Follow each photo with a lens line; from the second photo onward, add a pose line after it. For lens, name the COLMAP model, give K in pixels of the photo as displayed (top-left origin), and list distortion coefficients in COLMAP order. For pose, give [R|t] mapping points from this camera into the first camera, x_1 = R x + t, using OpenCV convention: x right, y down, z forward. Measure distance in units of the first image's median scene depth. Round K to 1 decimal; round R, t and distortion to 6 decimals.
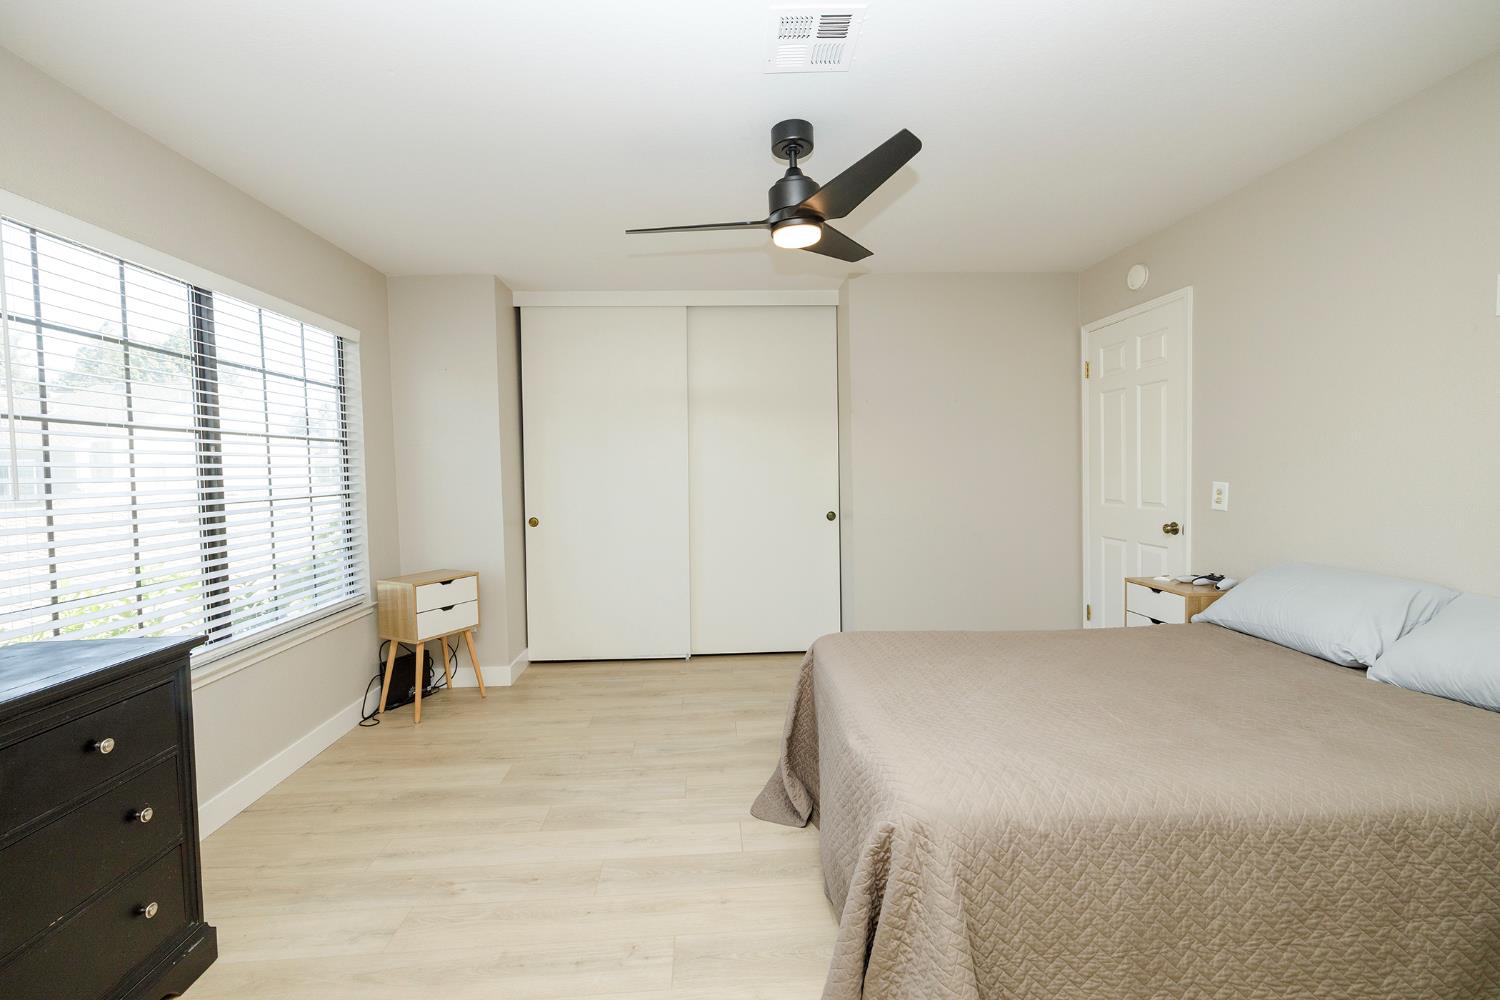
lens RADIAL K [[631.9, 0, 742.5], [0, 631.9, 492.1], [0, 0, 1]] dist [0.003729, 0.000063]
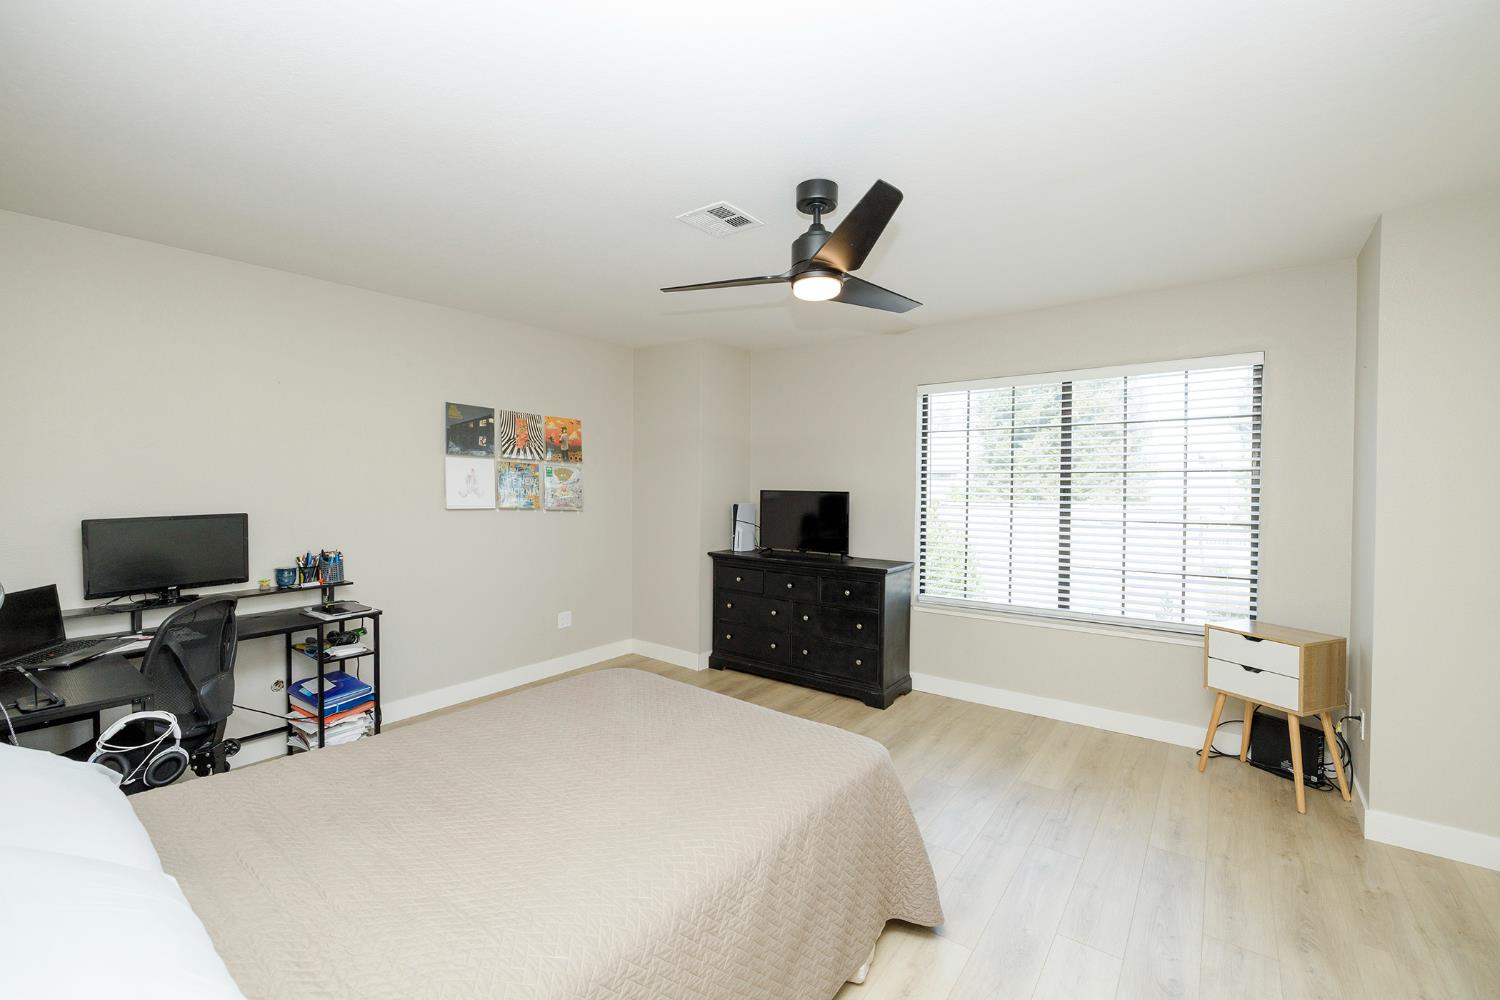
lens RADIAL K [[647.2, 0, 750.0], [0, 647.2, 500.0], [0, 0, 1]] dist [0.000650, 0.000049]
pose [[-0.669274, 0.035092, -0.742187, 0.615548], [-0.016889, 0.997908, 0.062412, -0.083012], [0.742824, 0.054306, -0.667280, 1.088955]]
